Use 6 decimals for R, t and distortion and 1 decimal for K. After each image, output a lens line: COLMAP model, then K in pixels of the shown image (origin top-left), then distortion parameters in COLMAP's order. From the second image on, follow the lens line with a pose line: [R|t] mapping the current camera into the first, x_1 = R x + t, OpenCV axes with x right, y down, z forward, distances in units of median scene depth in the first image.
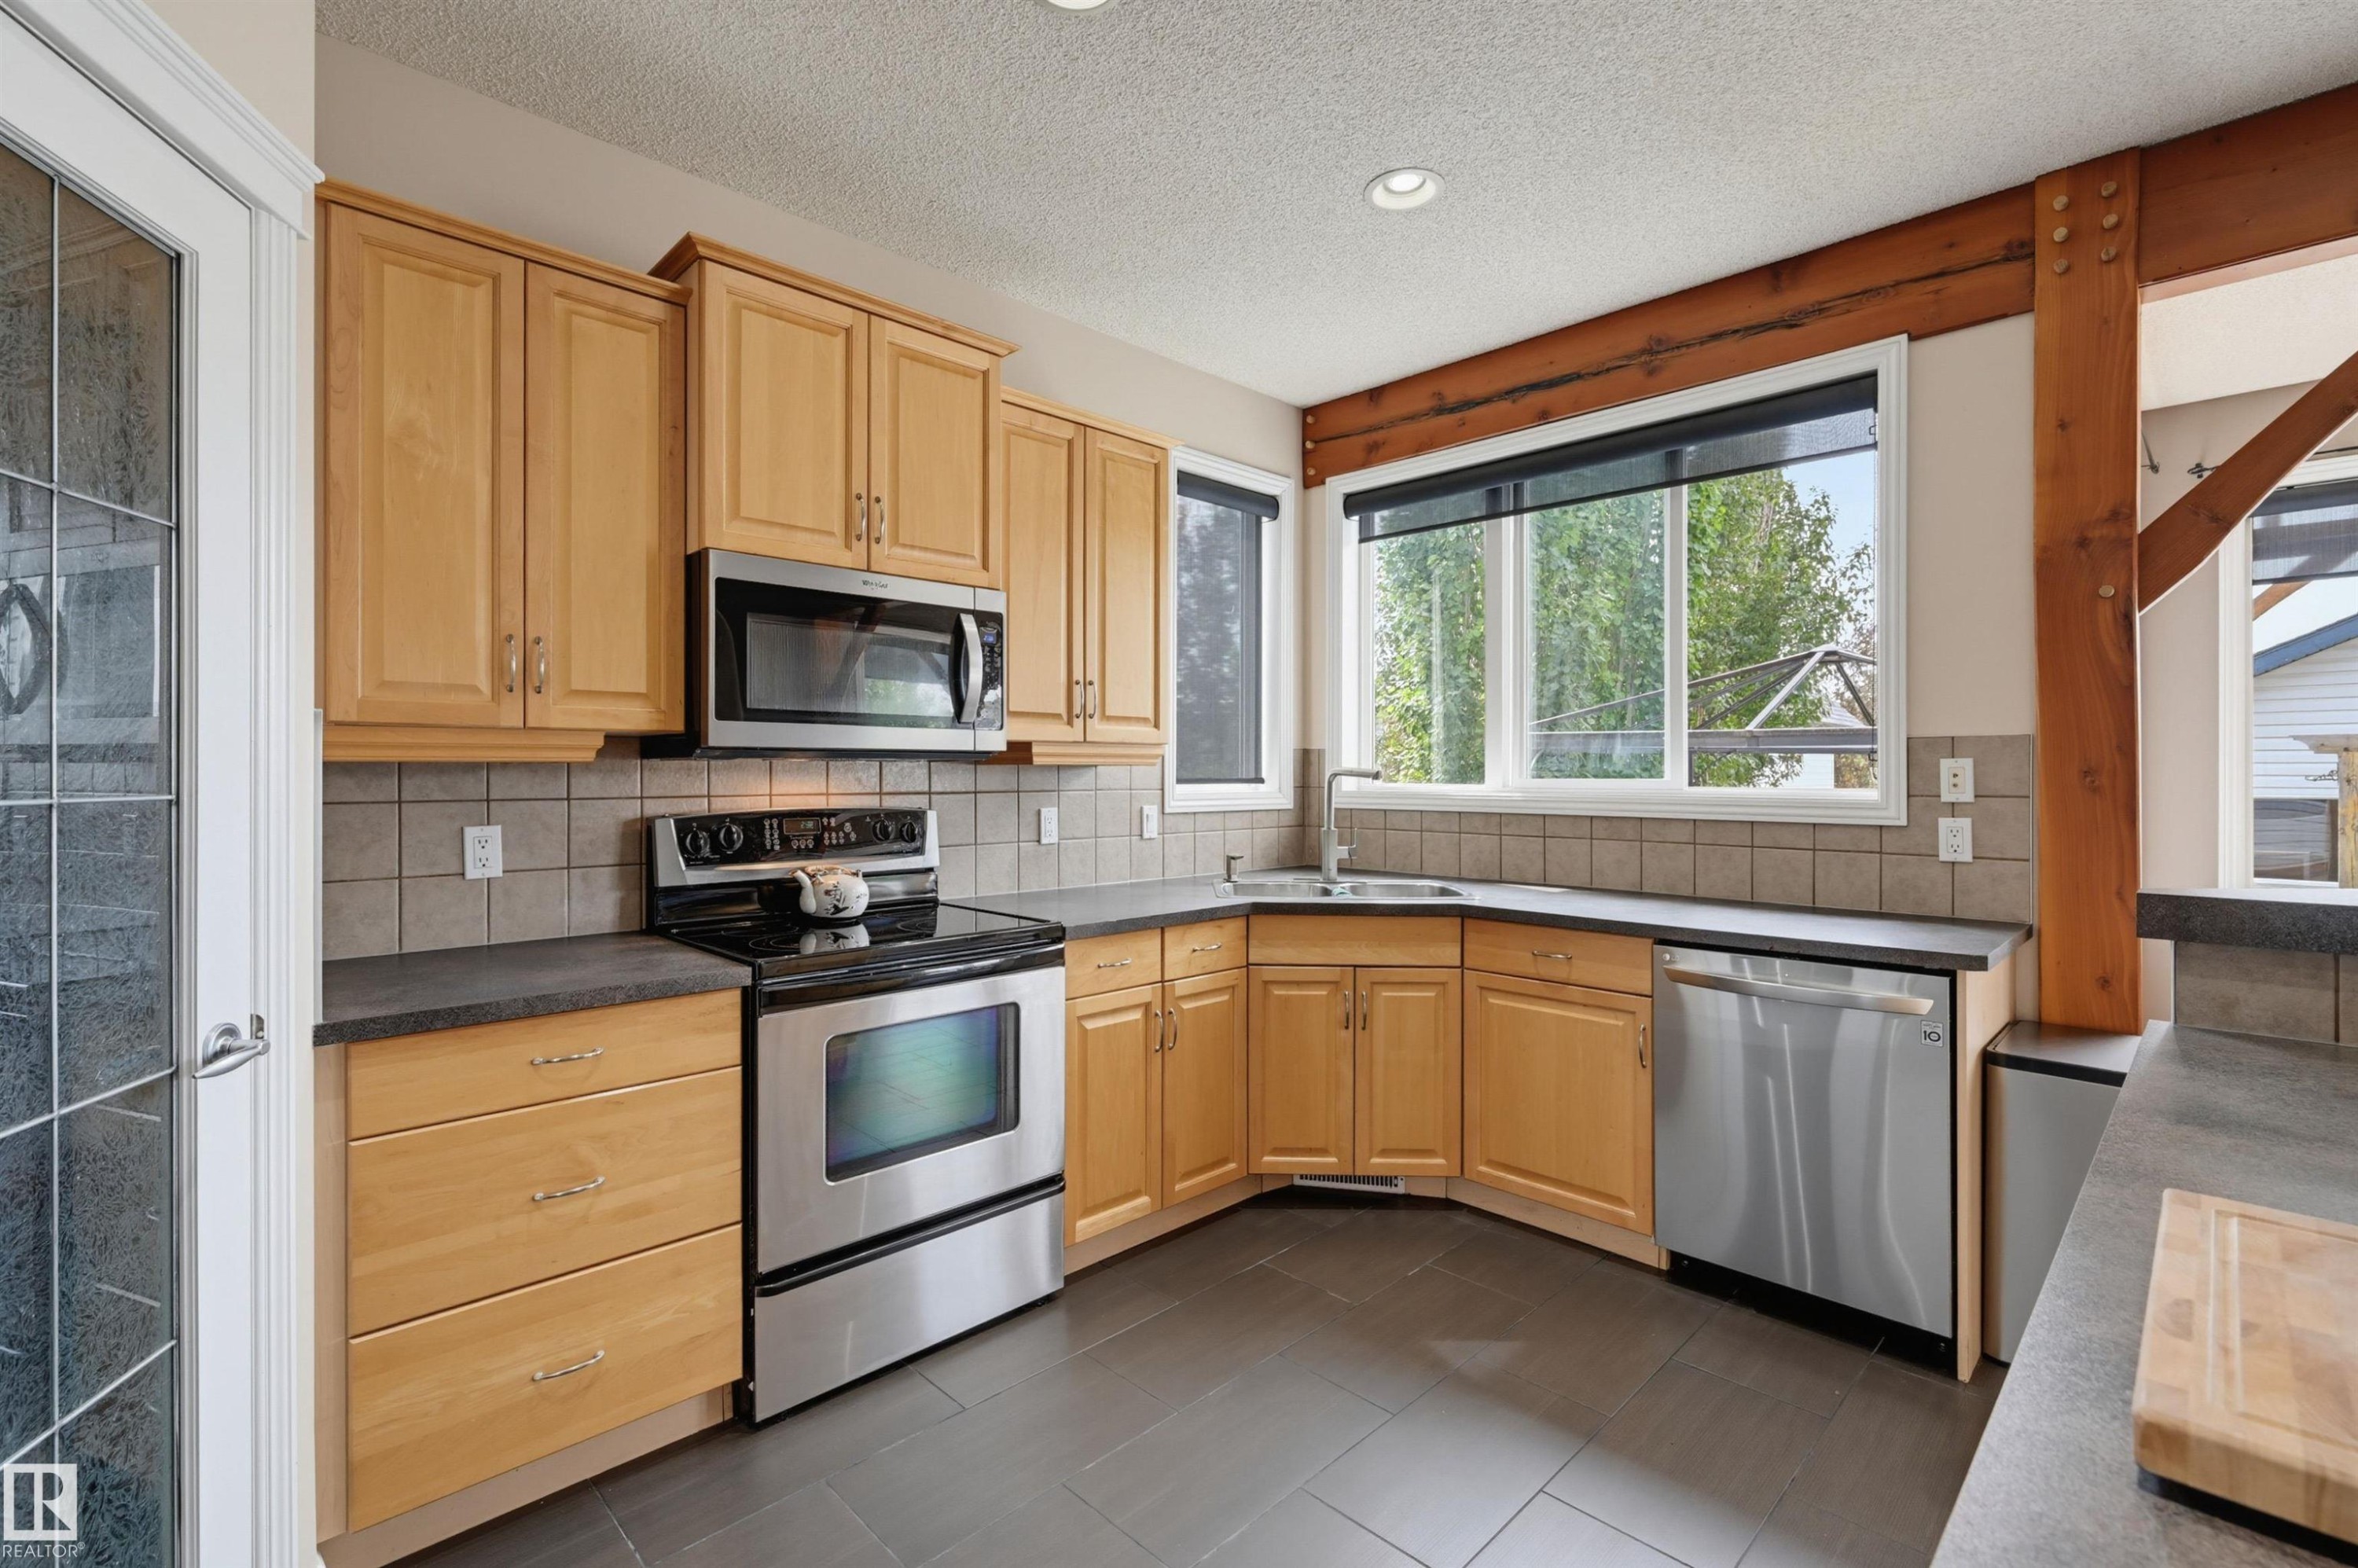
lens RADIAL K [[1040.5, 0, 1172.6], [0, 1040.5, 772.4], [0, 0, 1]] dist [-0.002015, 0.001171]
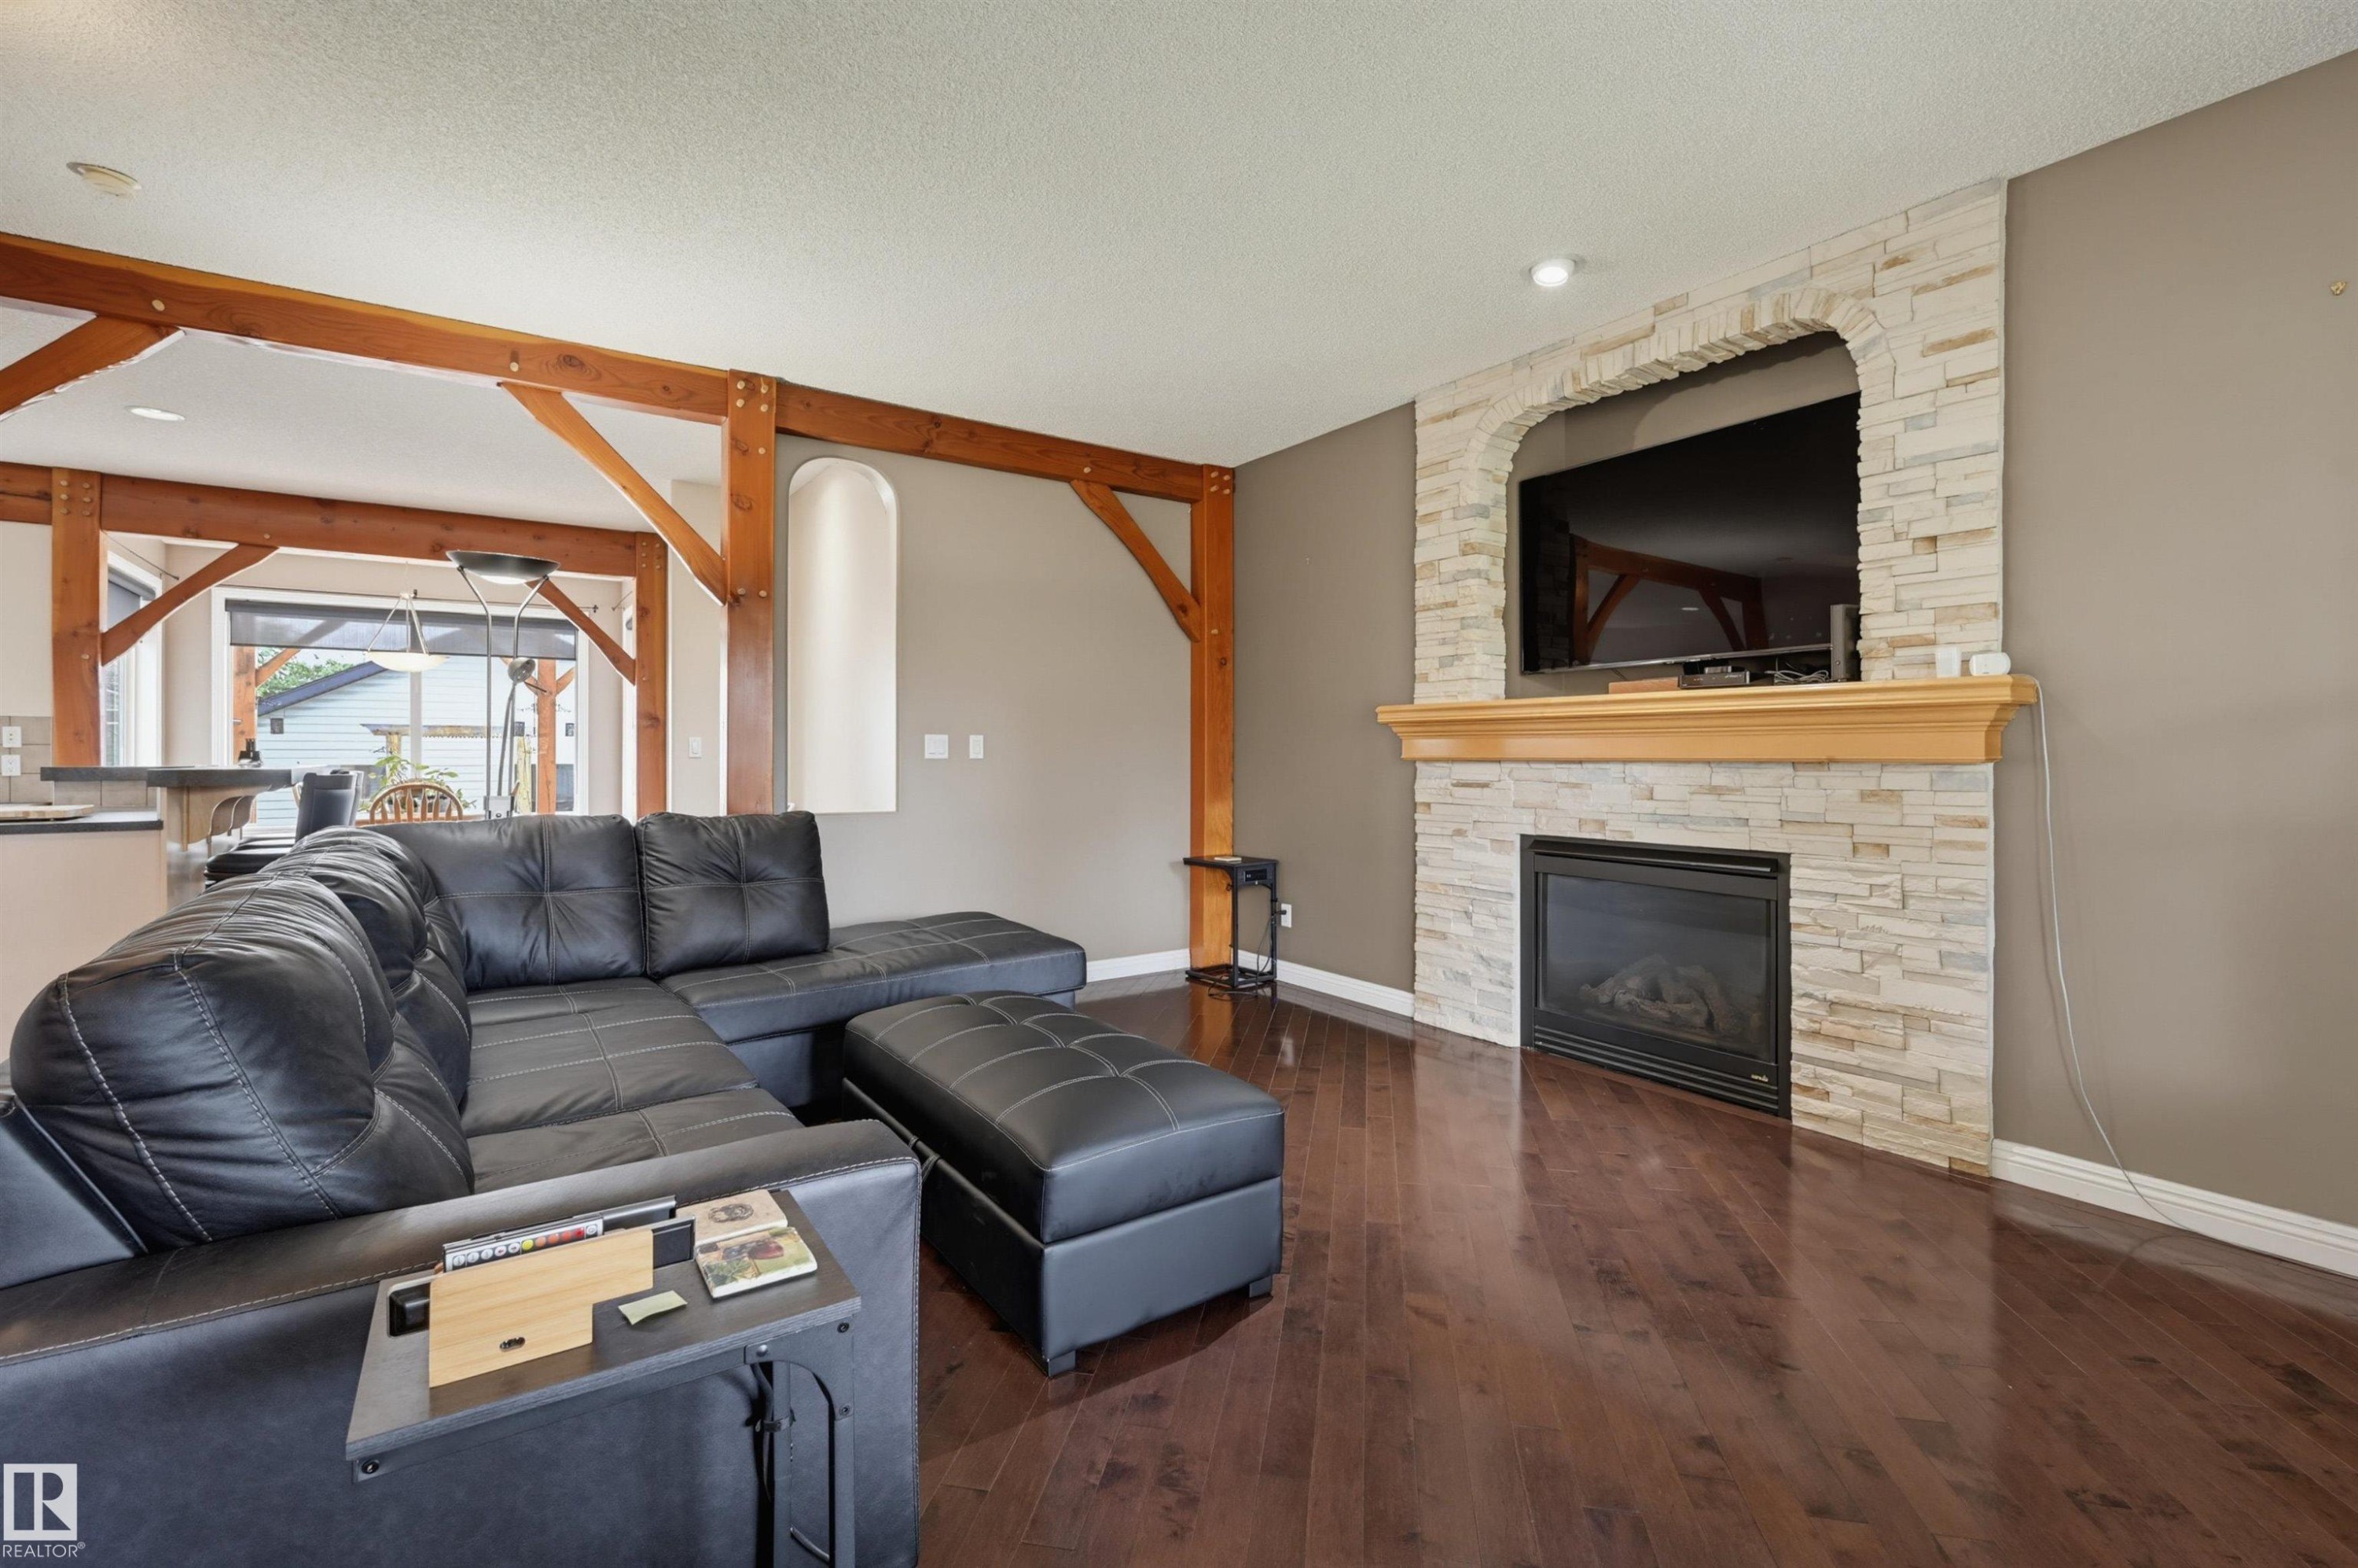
lens RADIAL K [[1040.5, 0, 1164.8], [0, 1040.5, 758.6], [0, 0, 1]] dist [-0.002015, 0.001171]
pose [[0.171346, -0.000324, 0.985211, -0.861312], [0.002293, 0.999997, -0.000070, 0.053173], [-0.985208, 0.002271, 0.171346, -1.557191]]
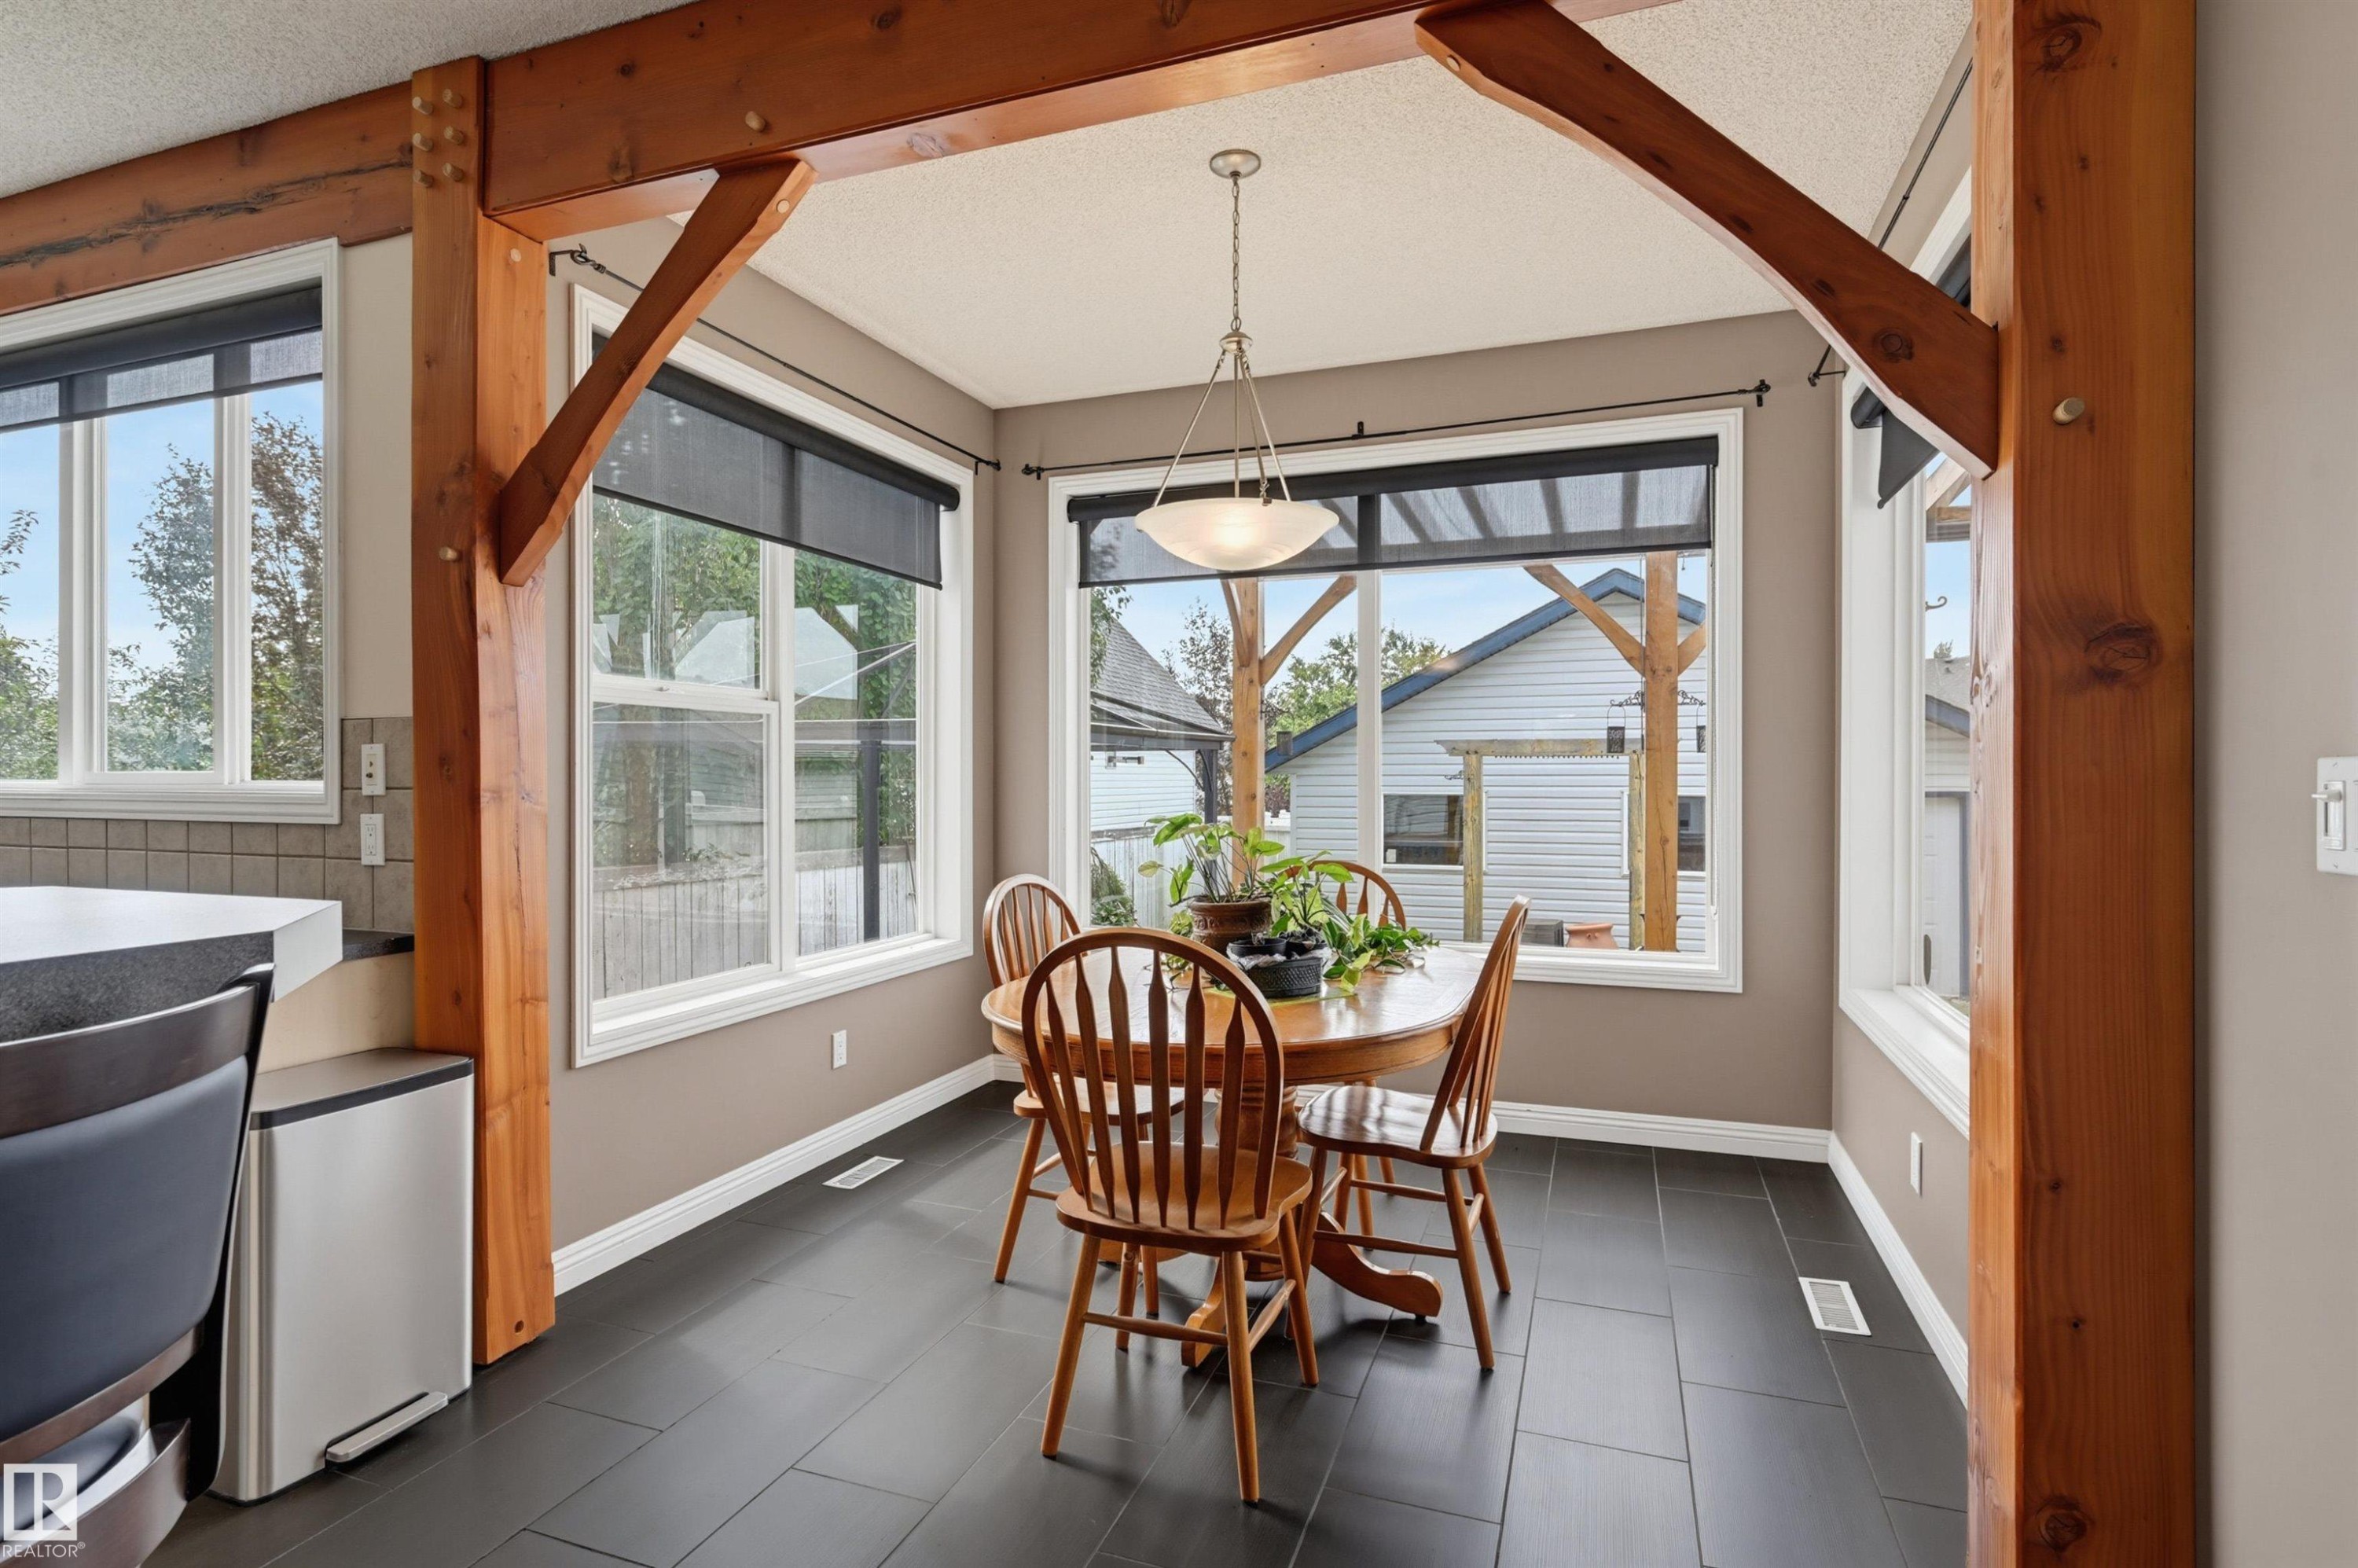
lens RADIAL K [[1146.1, 0, 1188.6], [0, 1146.1, 773.4], [0, 0, 1]] dist [-0.000729, 0.001084]
pose [[0.899385, 0.000439, 0.437158, 0.896830], [0.000551, 0.999998, -0.002136, 0.012358], [-0.437157, 0.002162, 0.899382, -0.127768]]
